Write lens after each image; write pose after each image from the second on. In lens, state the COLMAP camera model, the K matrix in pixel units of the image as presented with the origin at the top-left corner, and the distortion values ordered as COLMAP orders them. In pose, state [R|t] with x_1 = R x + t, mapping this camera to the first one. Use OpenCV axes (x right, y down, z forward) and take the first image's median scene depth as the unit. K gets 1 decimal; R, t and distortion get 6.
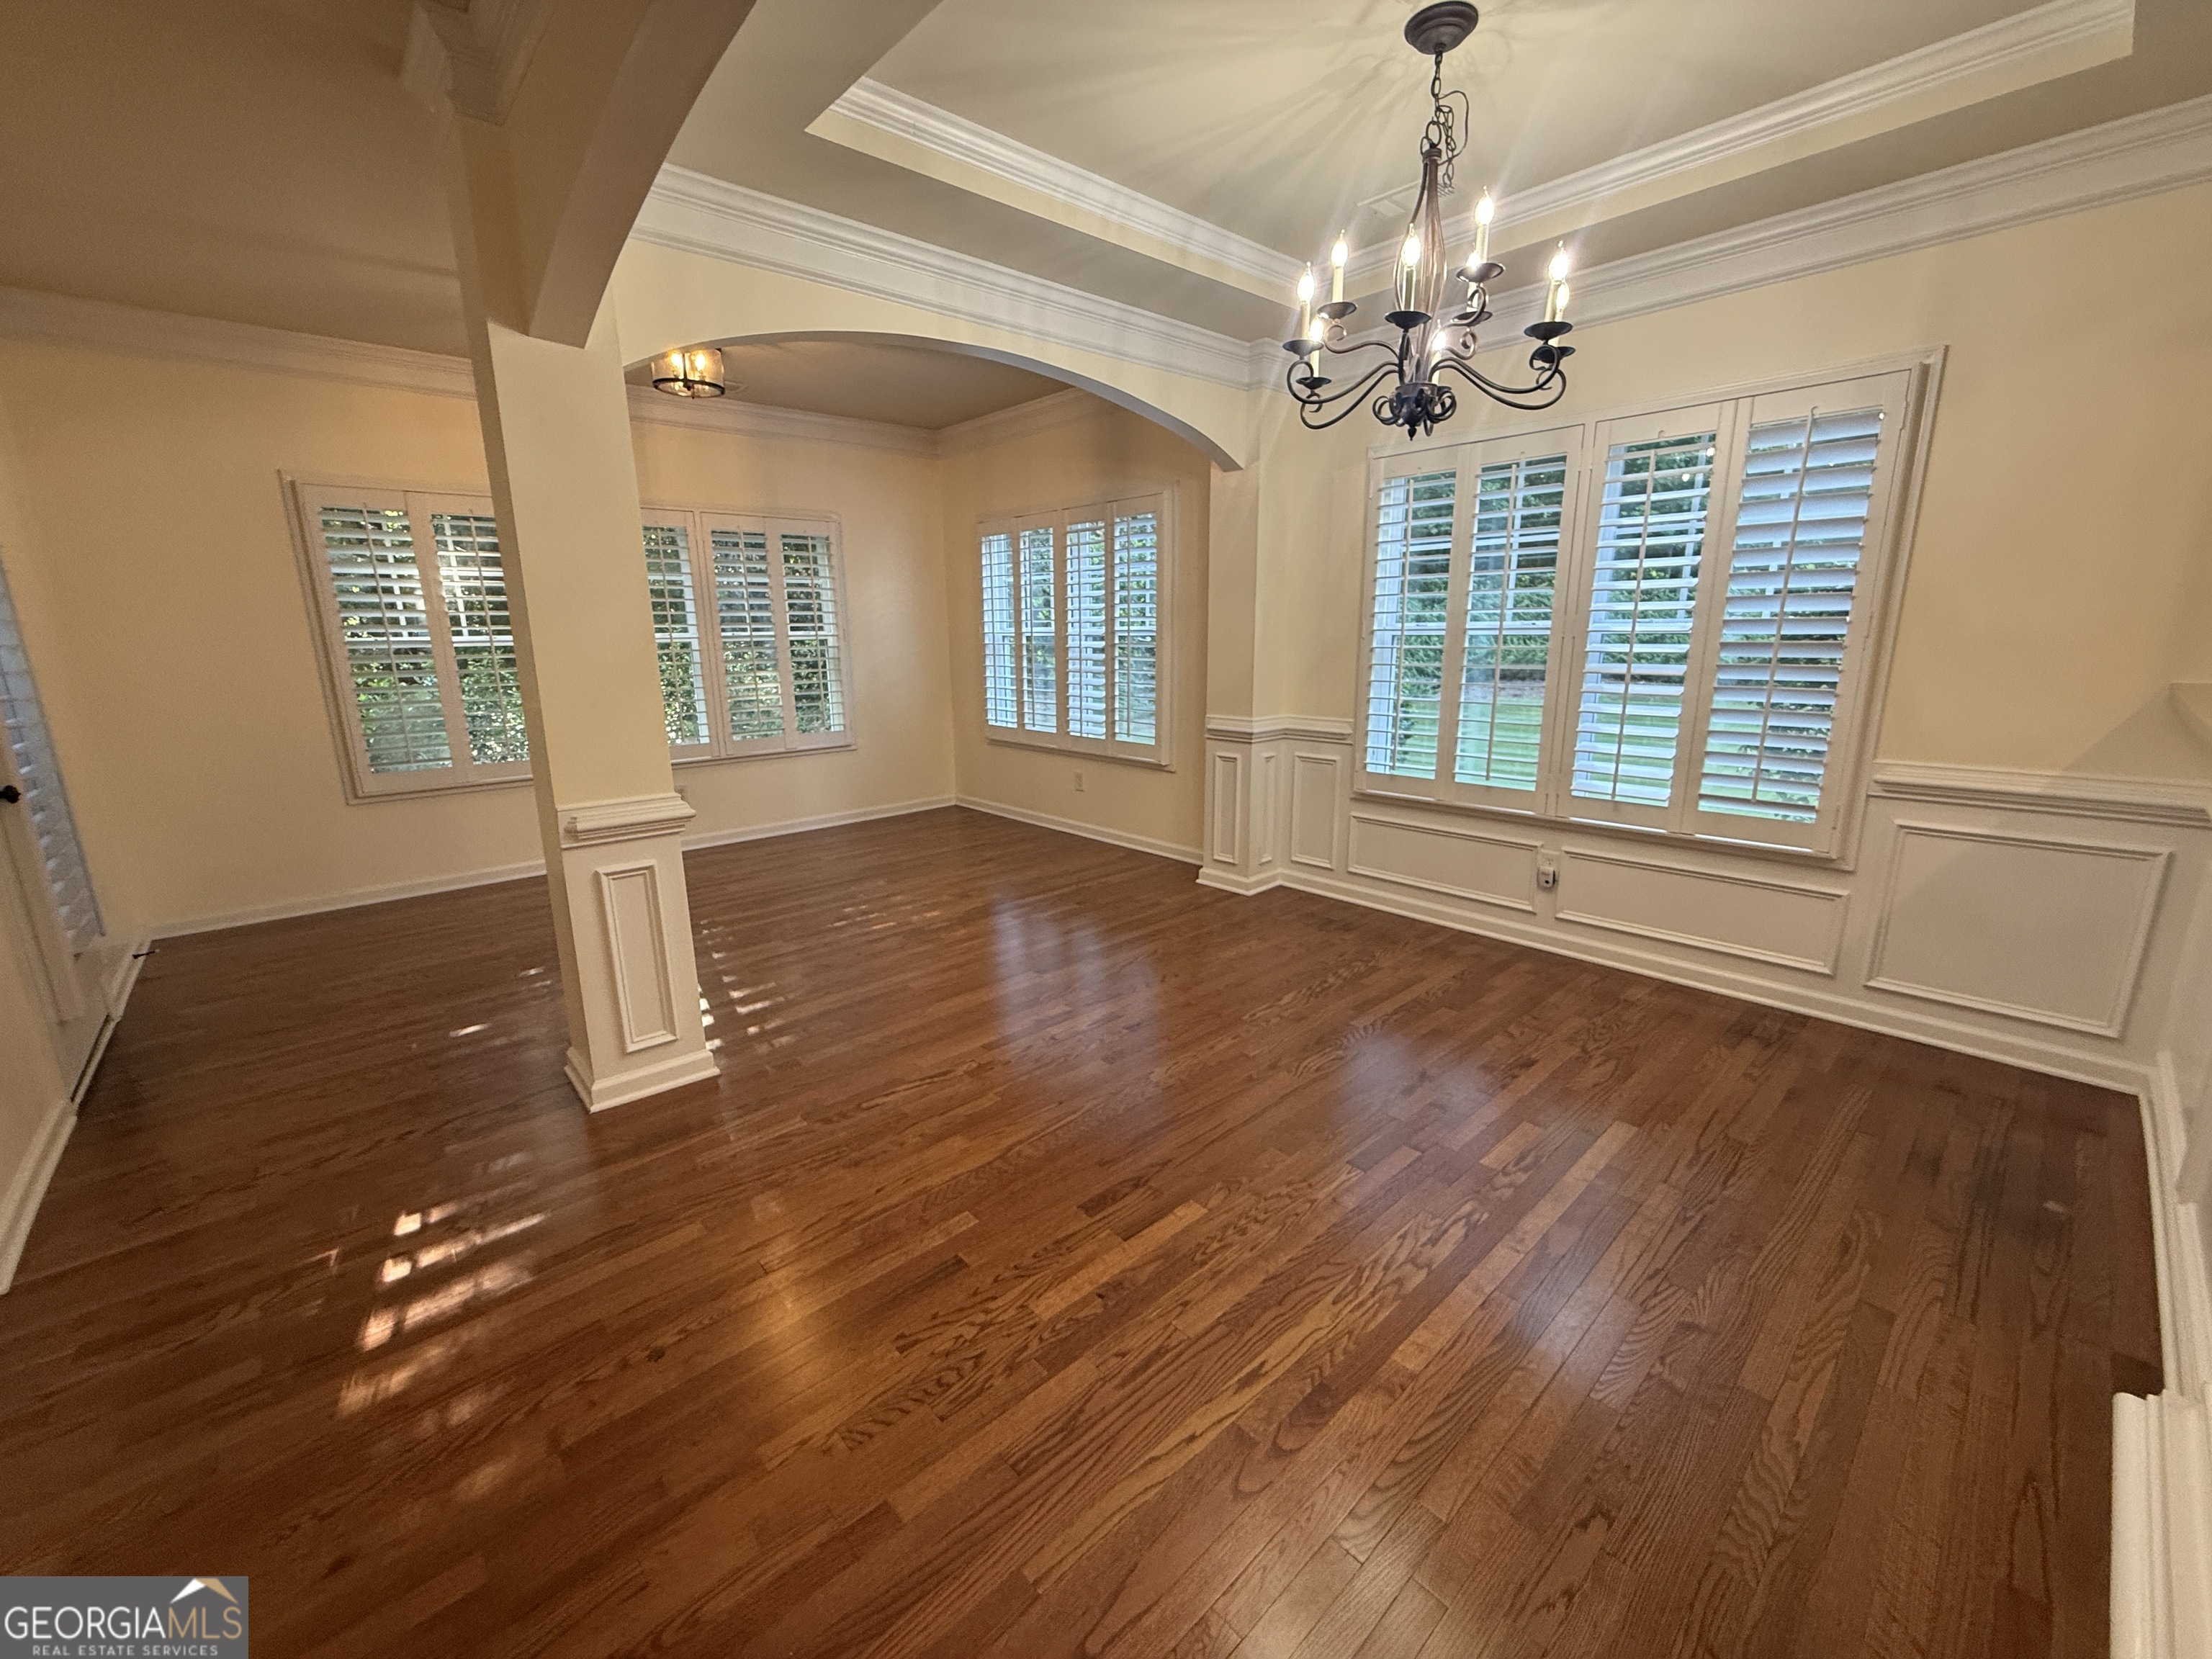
lens RADIAL K [[884.9, 0, 1106.0], [0, 884.9, 829.5], [0, 0, 1]] dist [-0.000108, -0.000119]
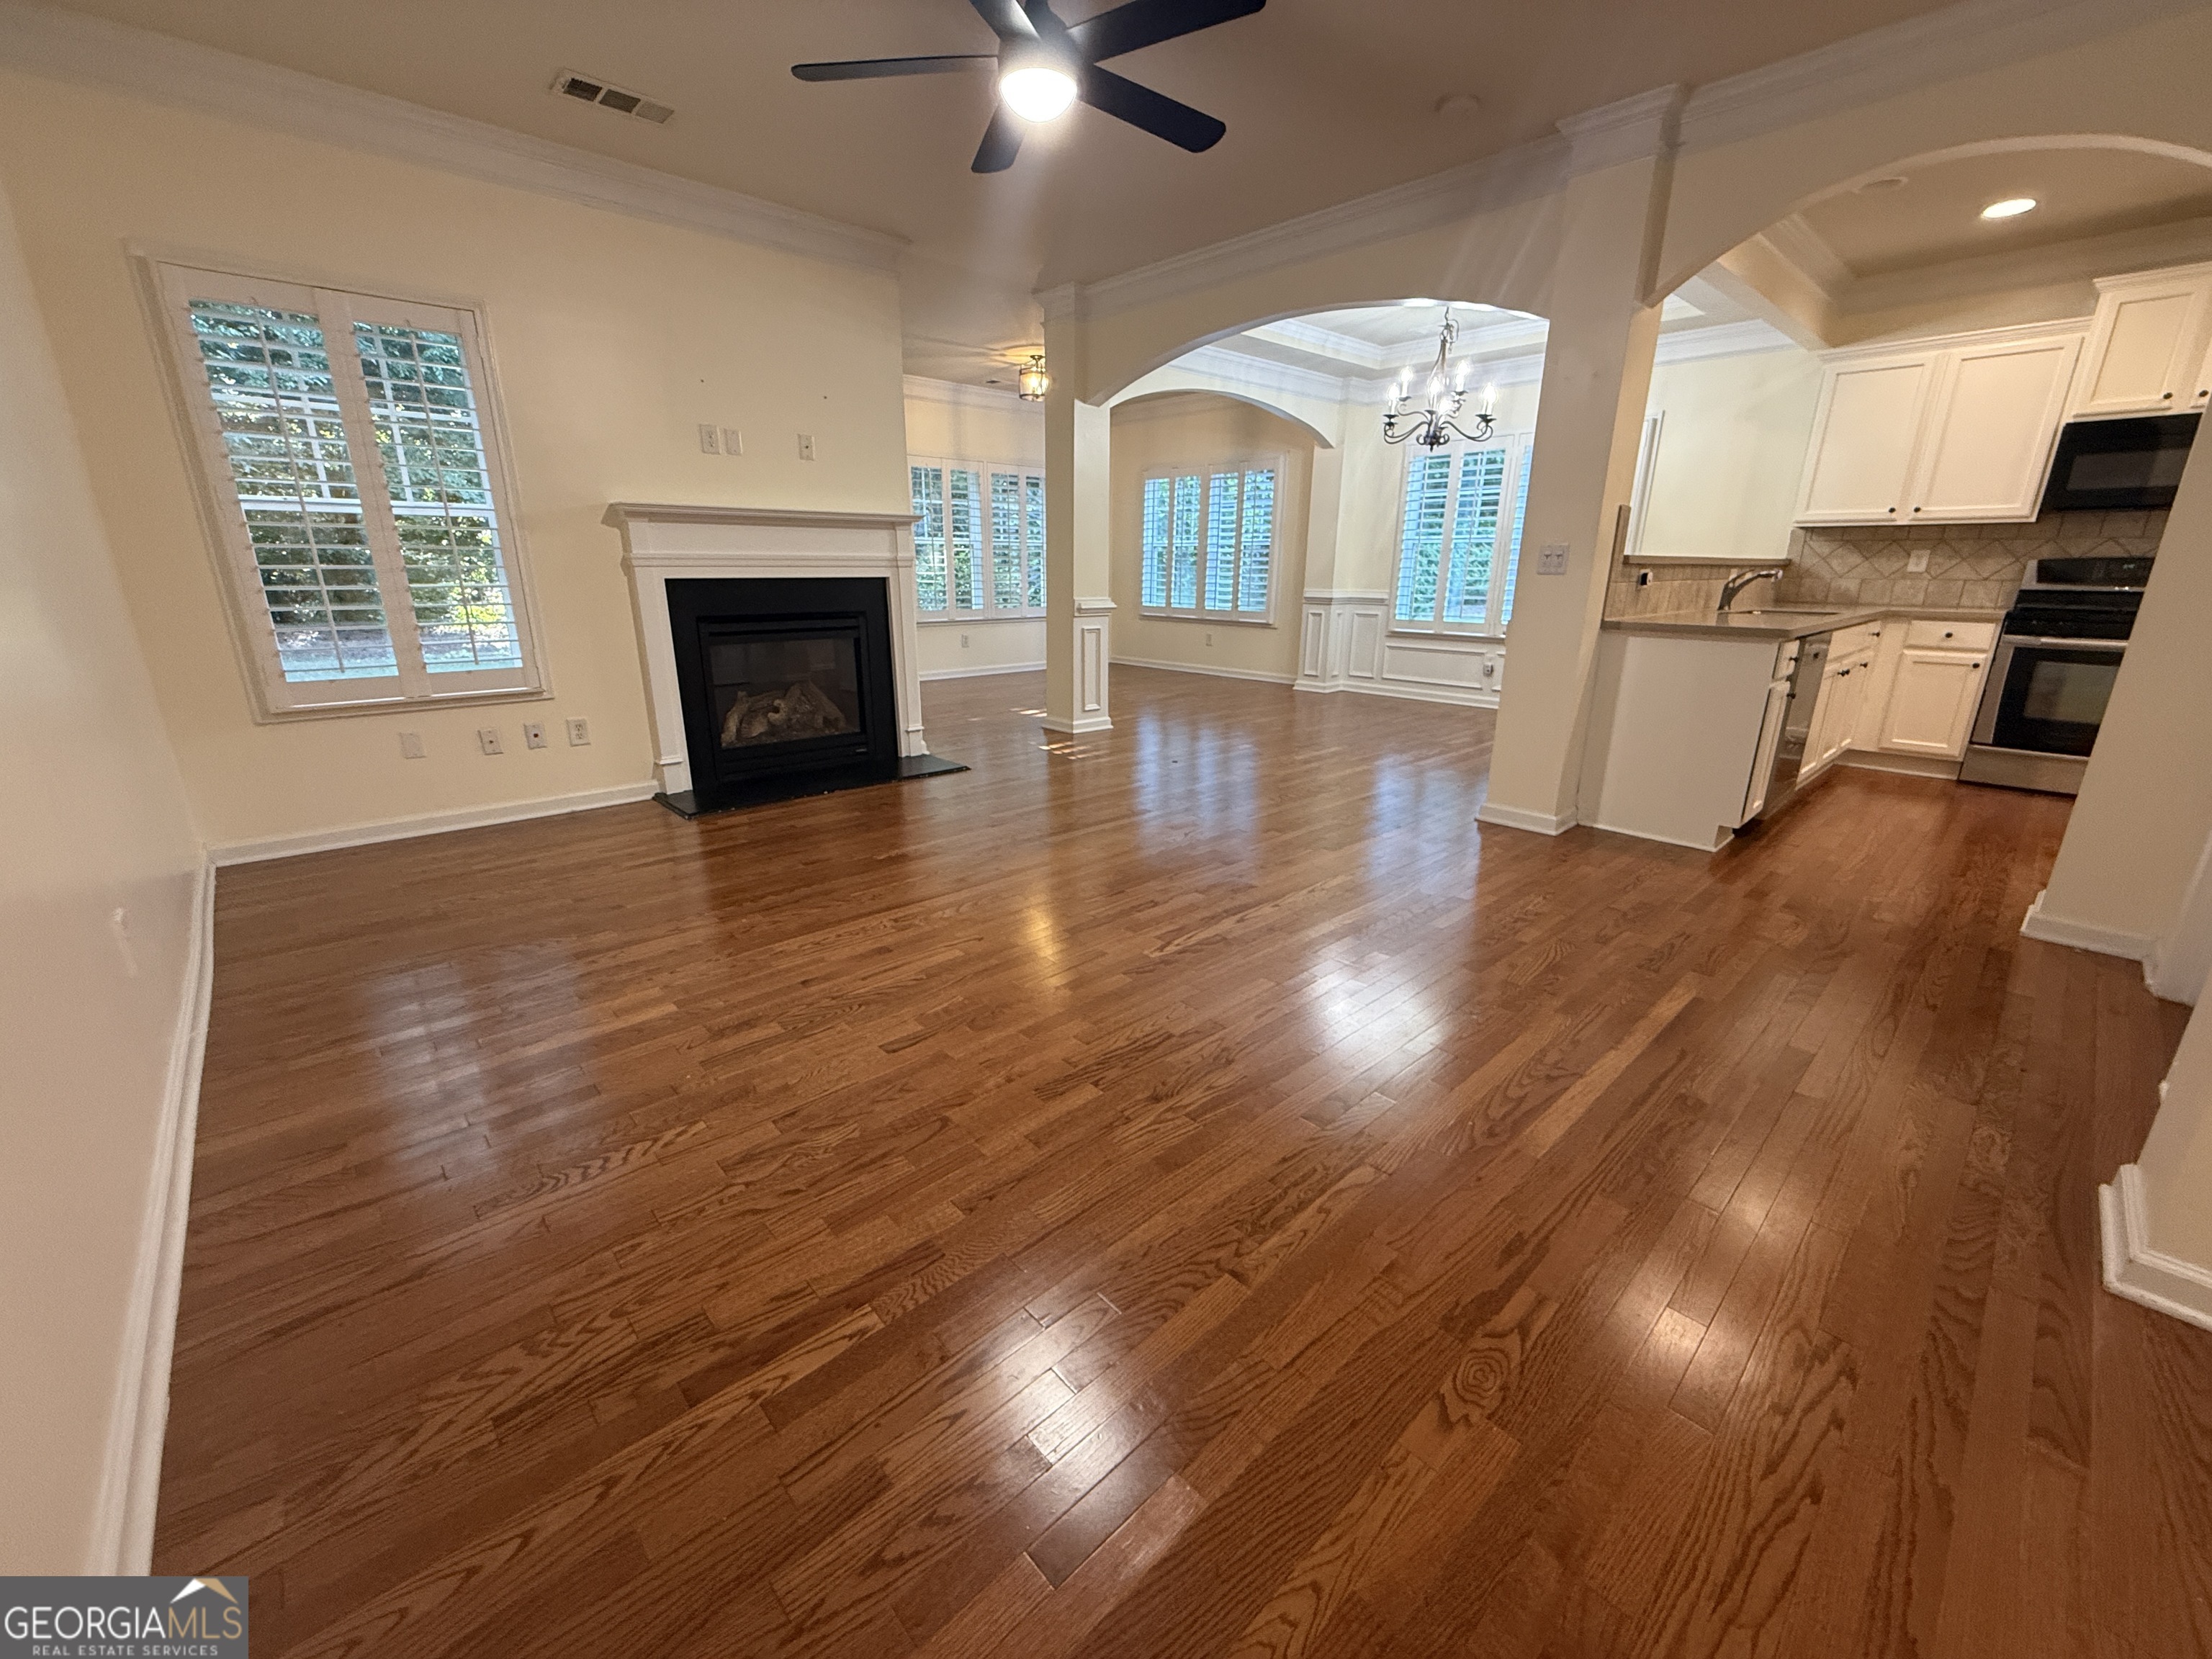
lens RADIAL K [[884.9, 0, 1106.0], [0, 884.9, 829.5], [0, 0, 1]] dist [-0.000108, -0.000119]
pose [[0.999810, 0.016023, 0.011115, -0.302857], [-0.016731, 0.997627, 0.066794, 0.244120], [-0.010018, -0.066967, 0.997705, -0.806608]]
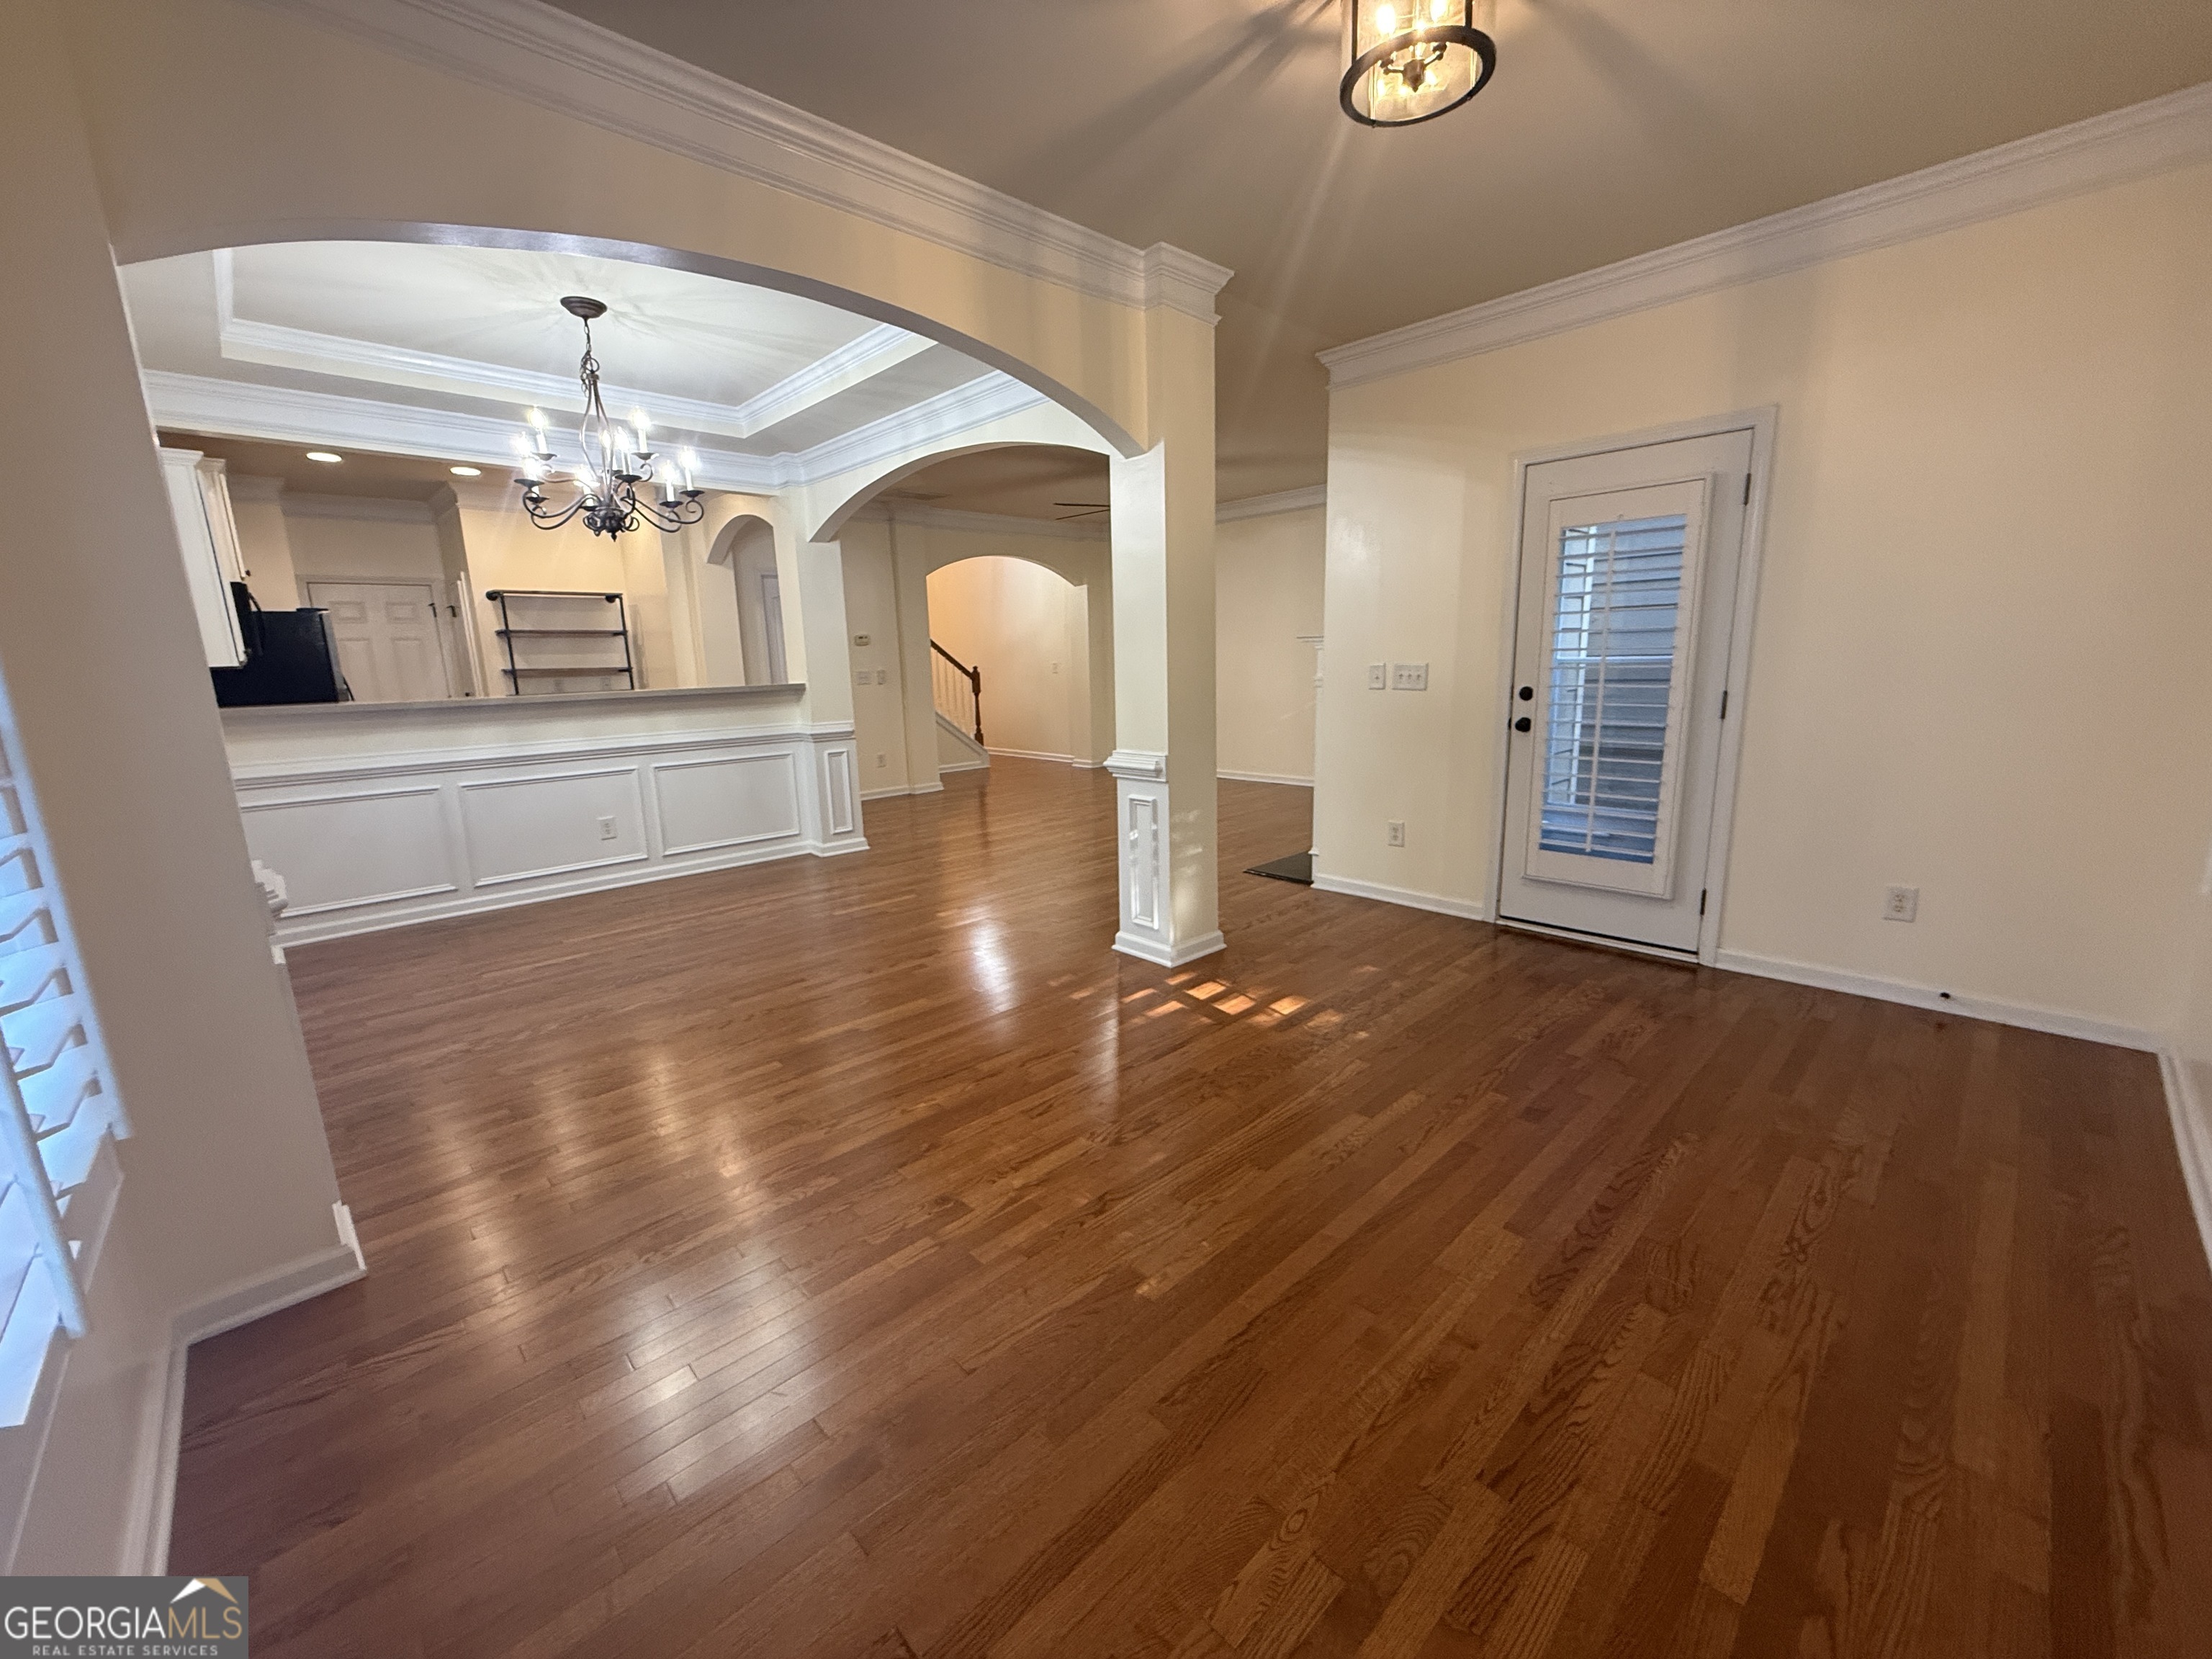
lens RADIAL K [[884.9, 0, 1106.0], [0, 884.9, 829.5], [0, 0, 1]] dist [-0.000108, -0.000119]
pose [[-0.998915, 0.044804, -0.012714, -0.270118], [0.035698, 0.911909, 0.408837, -0.313749], [0.029912, 0.407939, -0.912519, 1.446006]]
